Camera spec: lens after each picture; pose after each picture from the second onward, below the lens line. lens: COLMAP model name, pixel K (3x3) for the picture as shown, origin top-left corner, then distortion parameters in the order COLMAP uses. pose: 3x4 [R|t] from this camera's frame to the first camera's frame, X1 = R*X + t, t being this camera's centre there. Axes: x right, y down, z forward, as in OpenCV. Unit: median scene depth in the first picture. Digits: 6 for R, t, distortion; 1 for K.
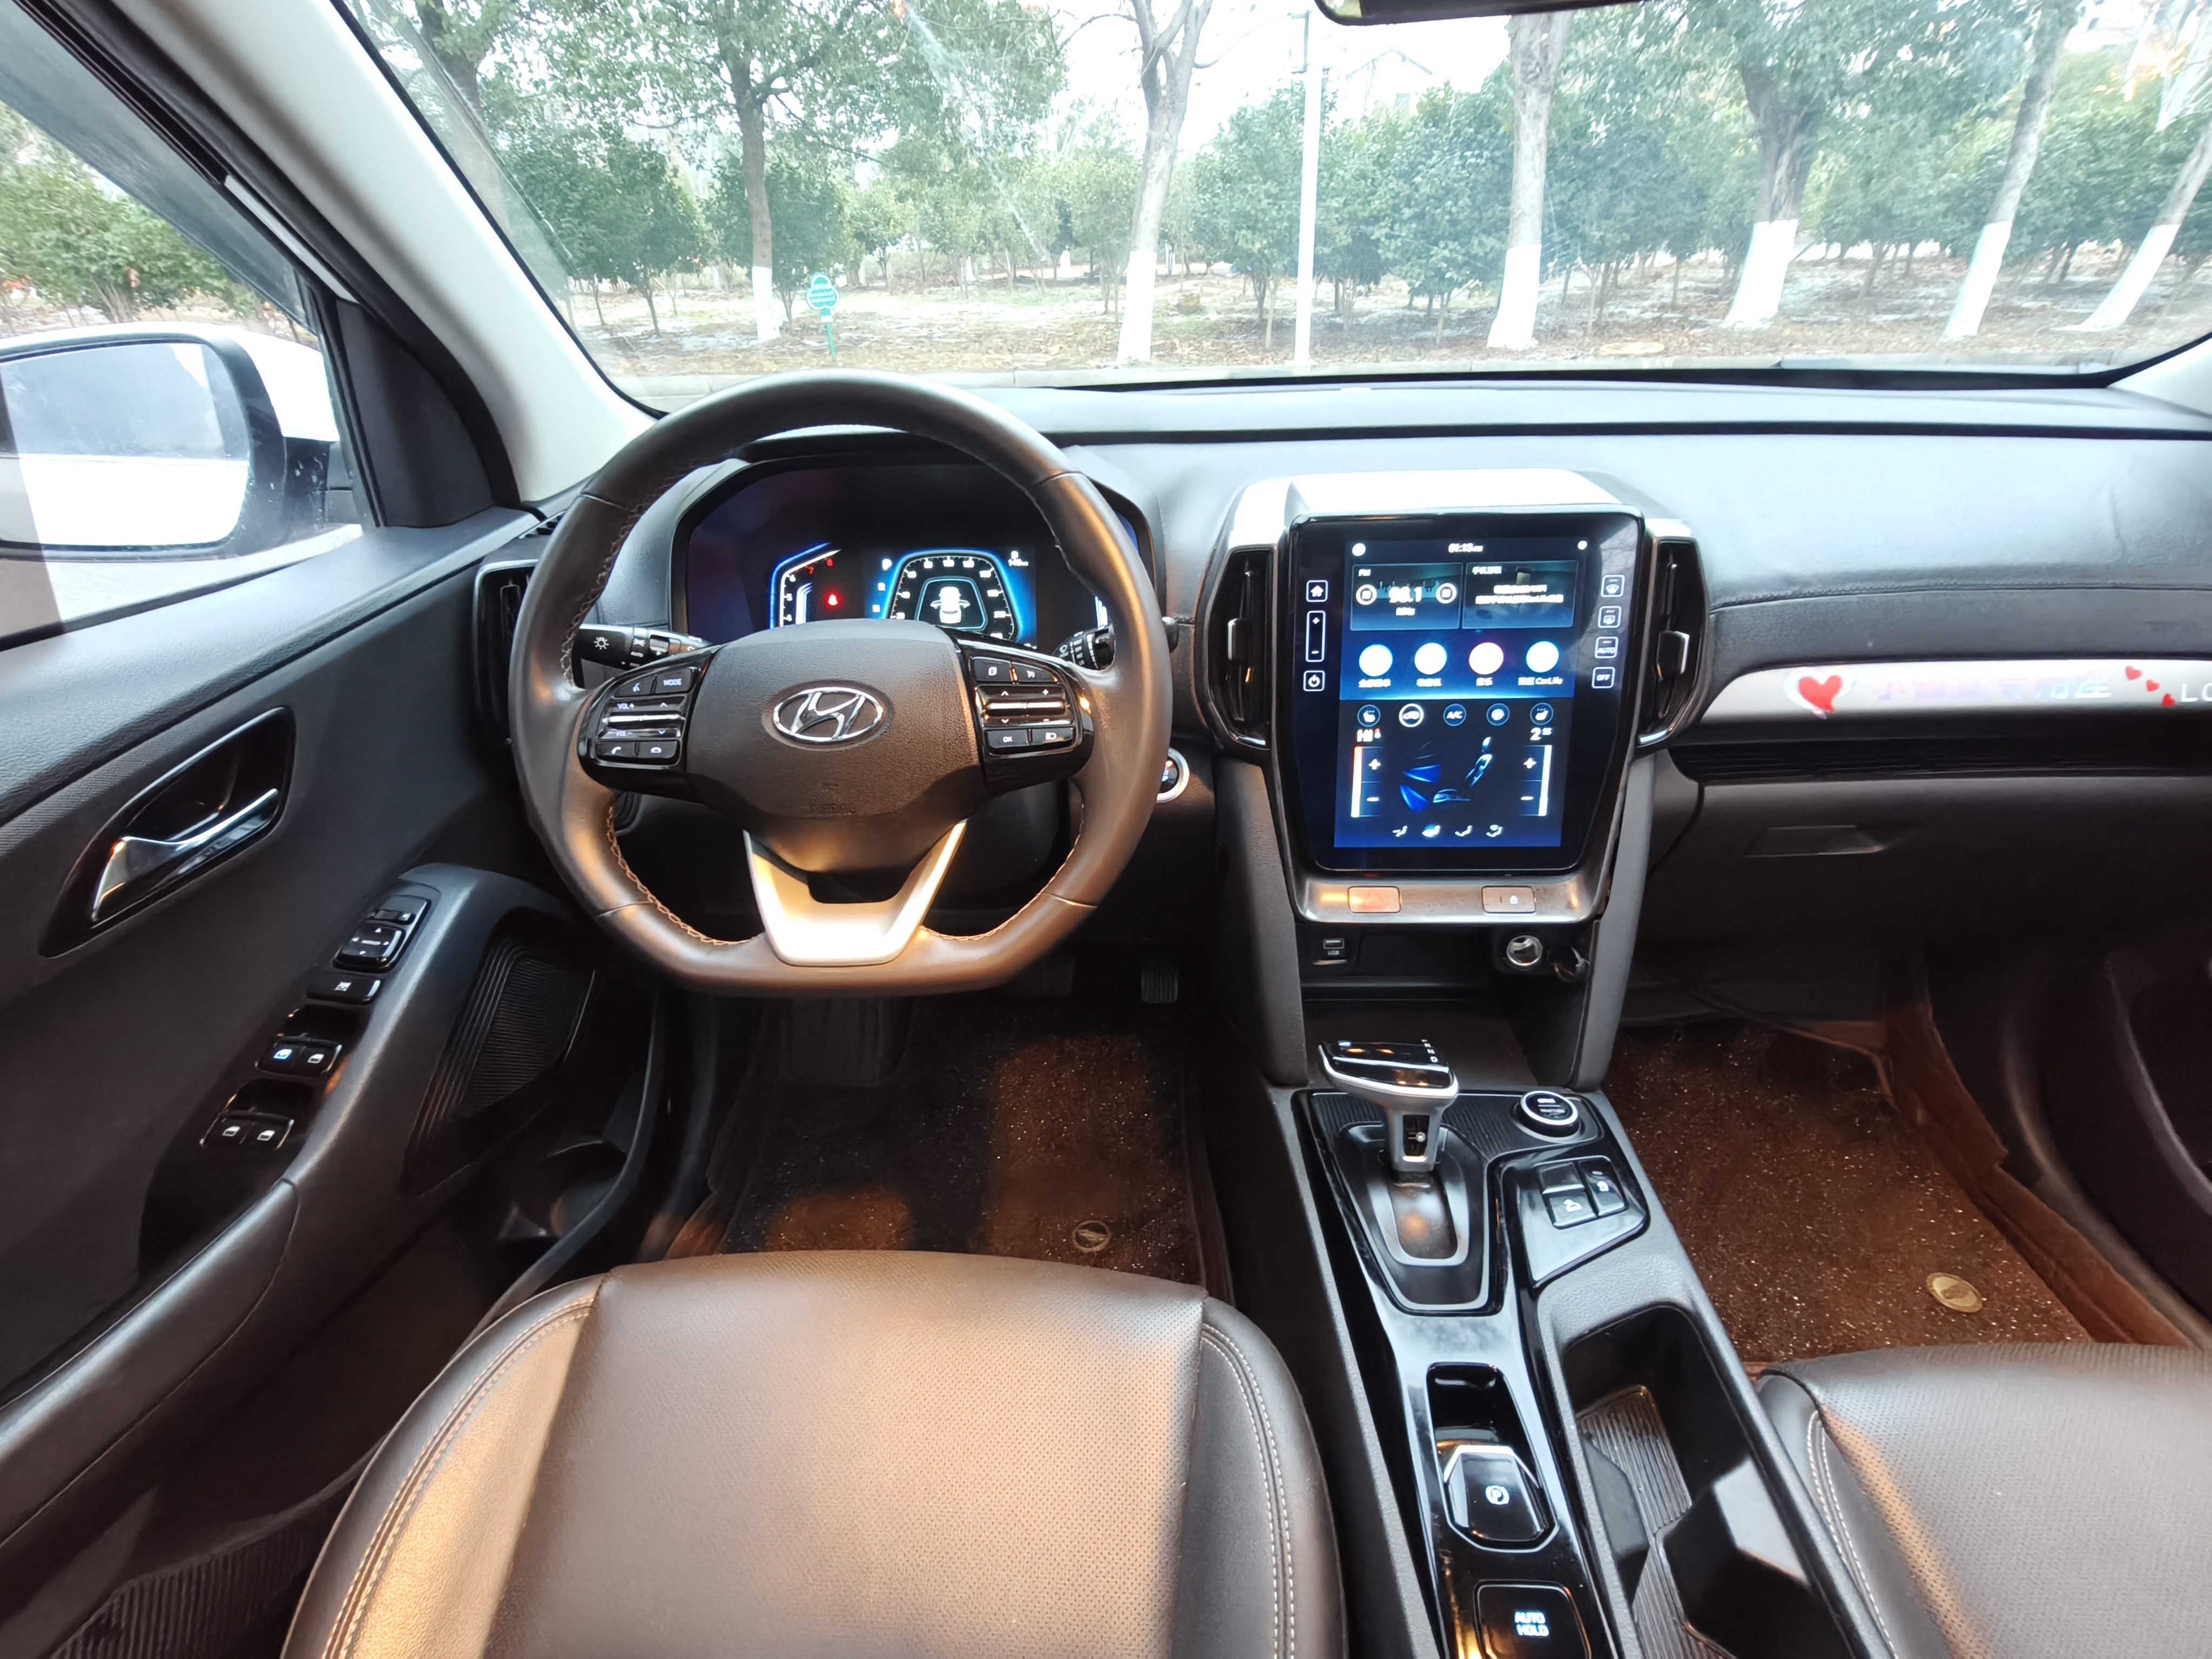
lens RADIAL K [[1002.8, 0, 1102.5], [0, 1002.8, 839.2], [0, 0, 1]] dist [0.000998, 0.000814]
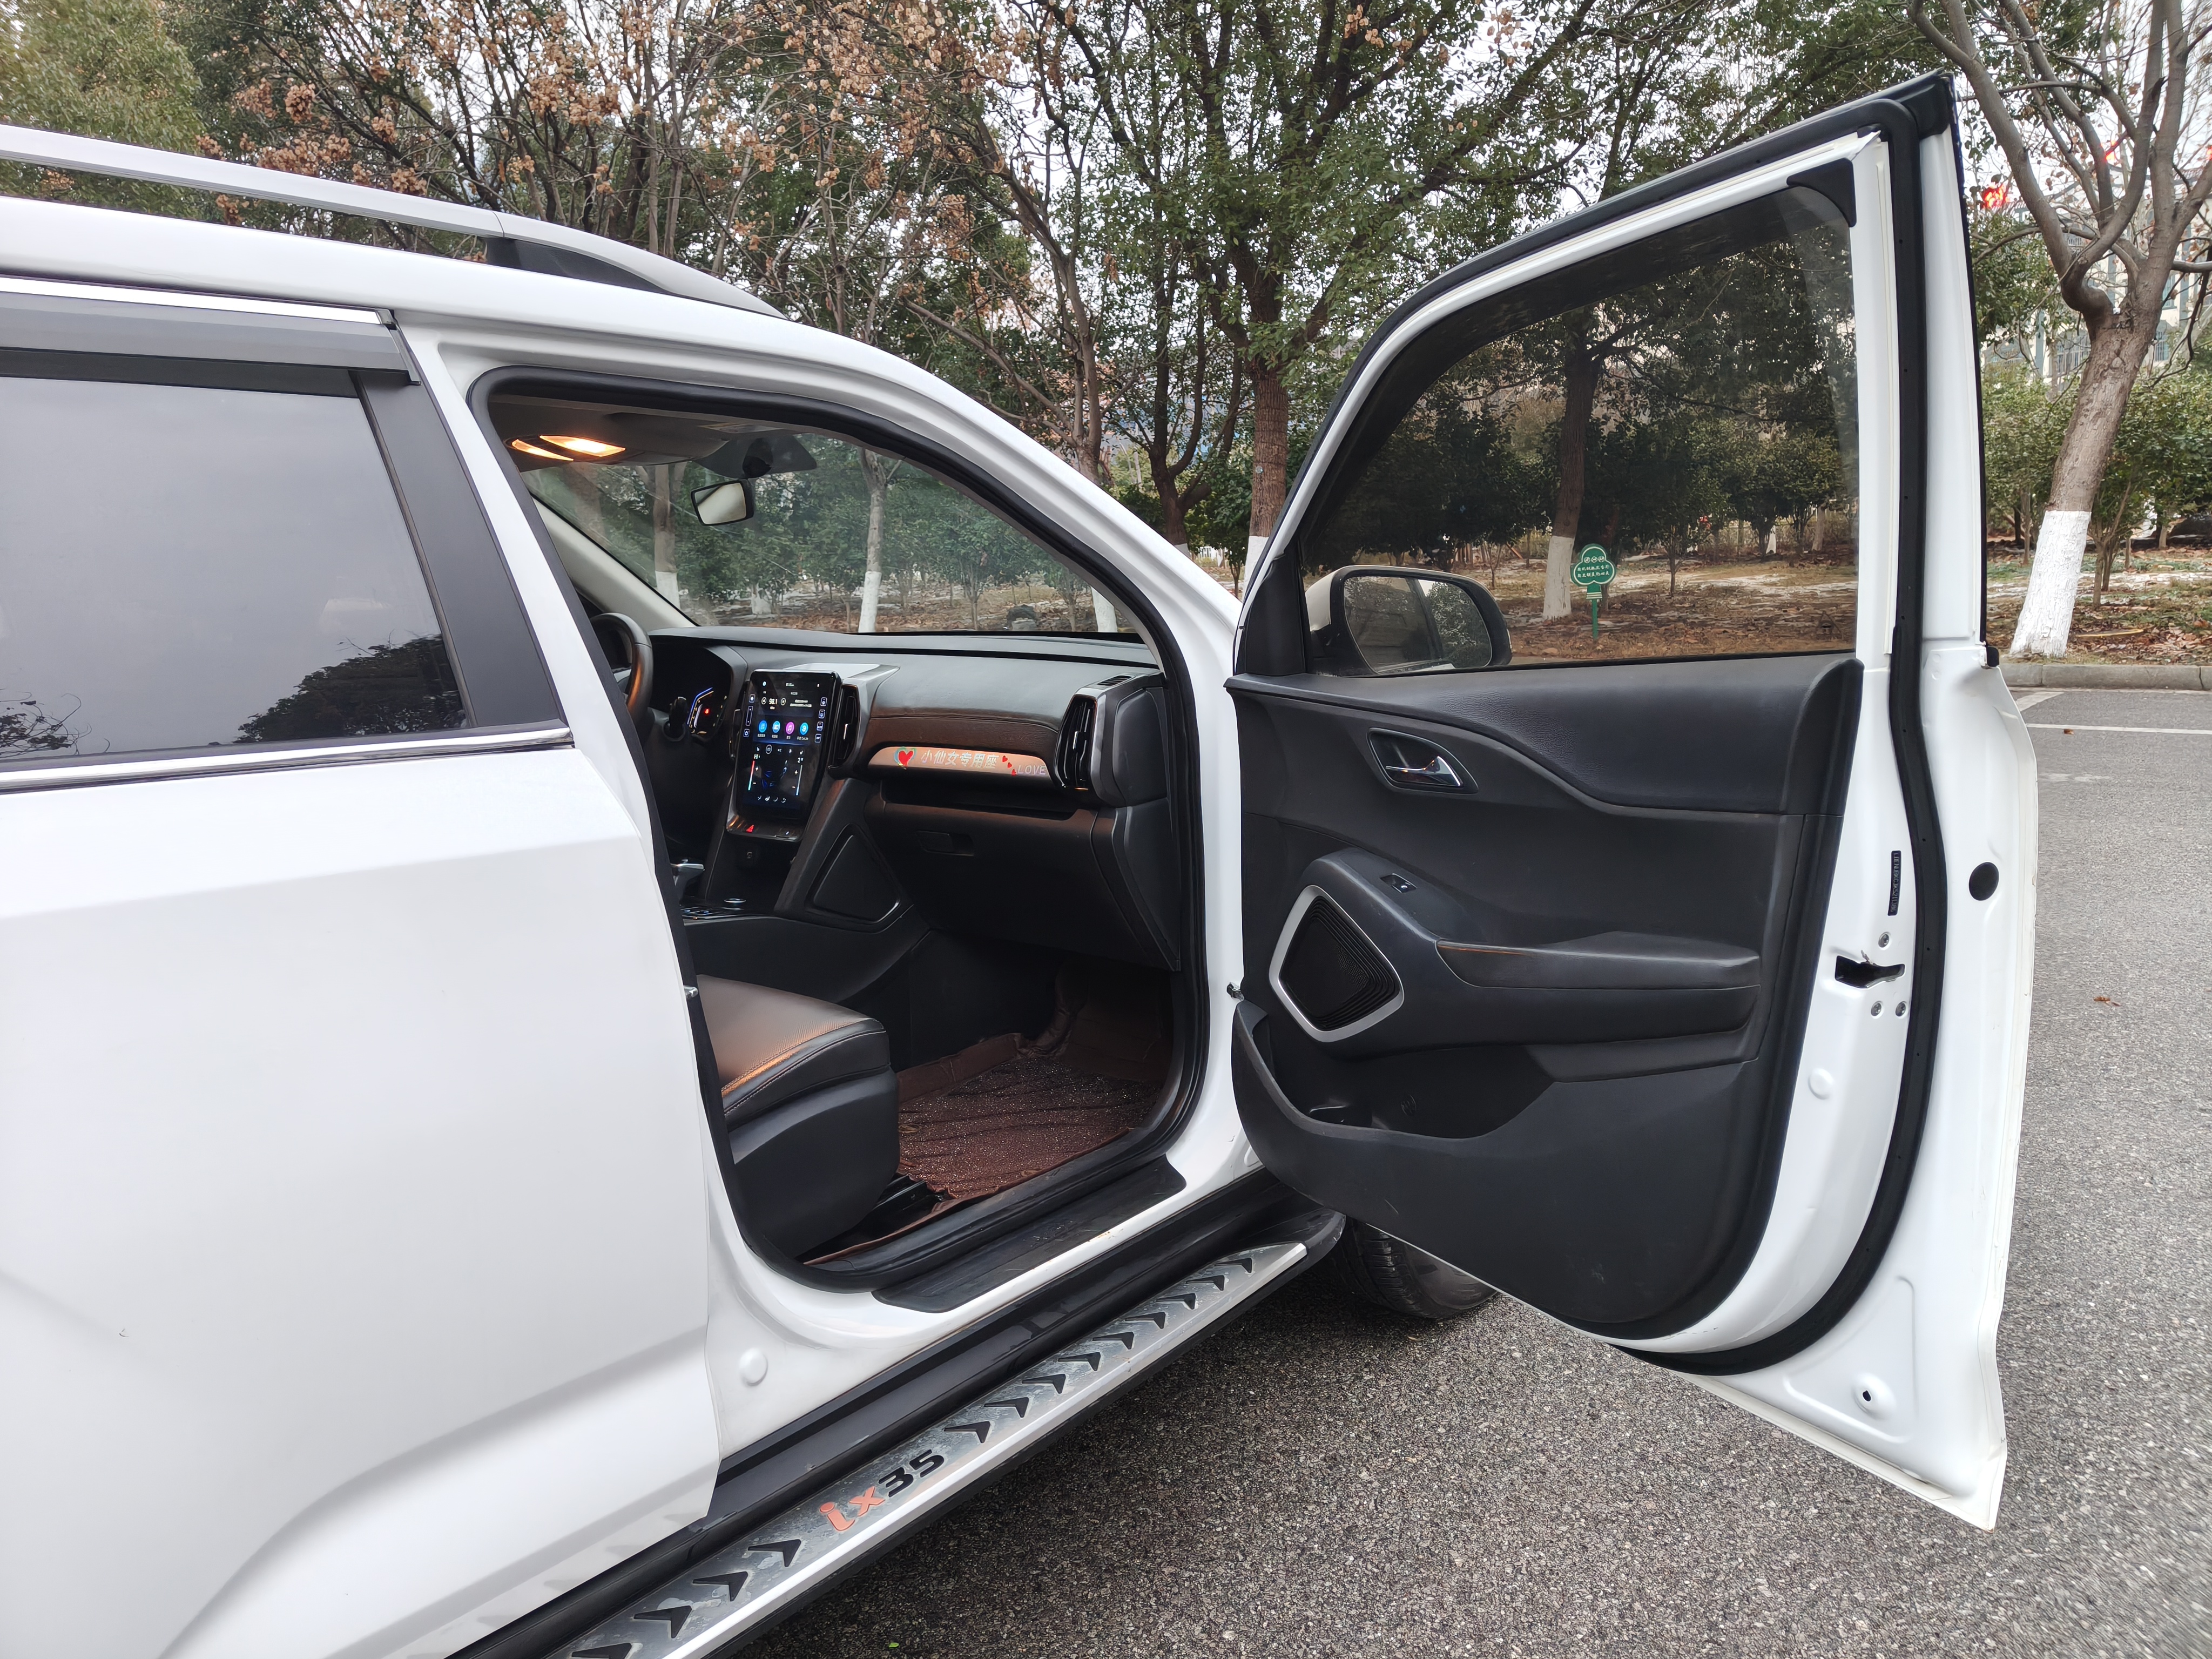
lens RADIAL K [[1586.9, 0, 1113.1], [0, 1586.9, 785.1], [0, 0, 1]] dist [0.020381, -0.000041]
pose [[0.762668, 0.084012, -0.641311, 2.731556], [-0.302658, 0.922629, -0.239067, 0.498817], [0.571608, 0.376427, 0.729087, -1.034297]]
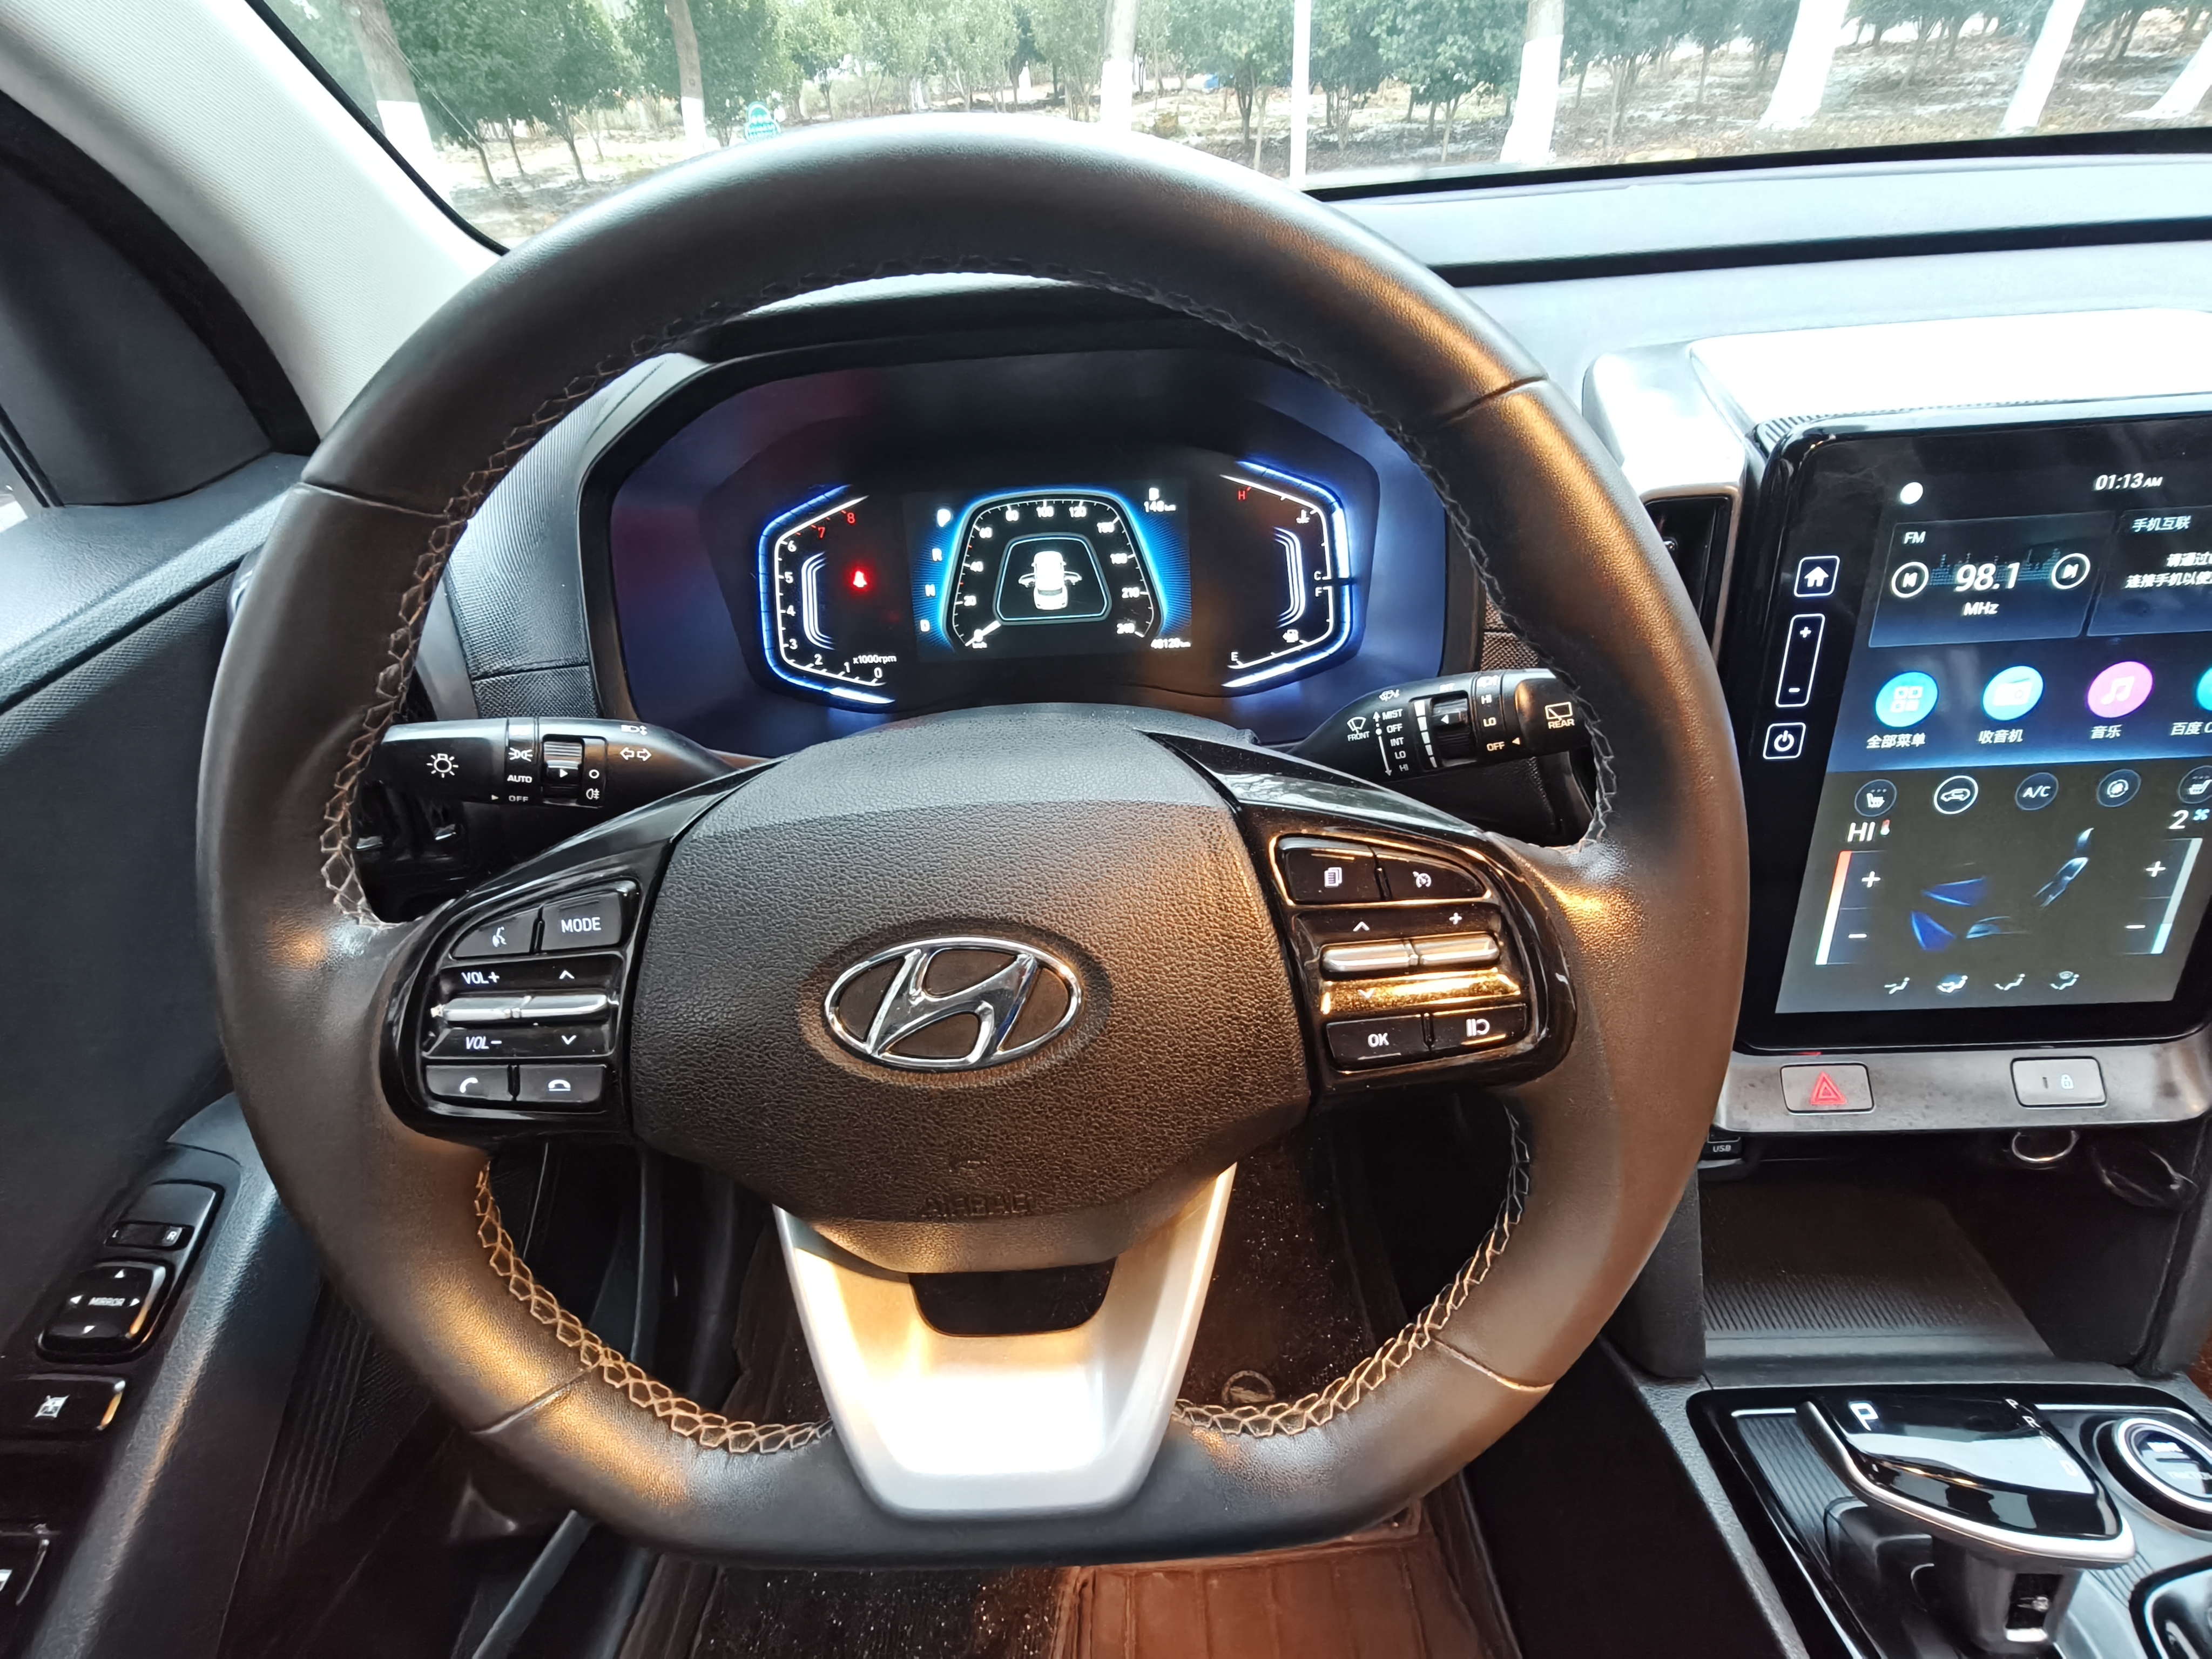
lens RADIAL K [[989.7, 0, 1098.3], [0, 989.7, 840.7], [0, 0, 1]] dist [0.001731, 0.000463]
pose [[0.999003, -0.044265, 0.005825, -0.132400], [0.043131, 0.990546, 0.130221, -0.151945], [-0.011534, -0.129840, 0.991468, 0.370492]]
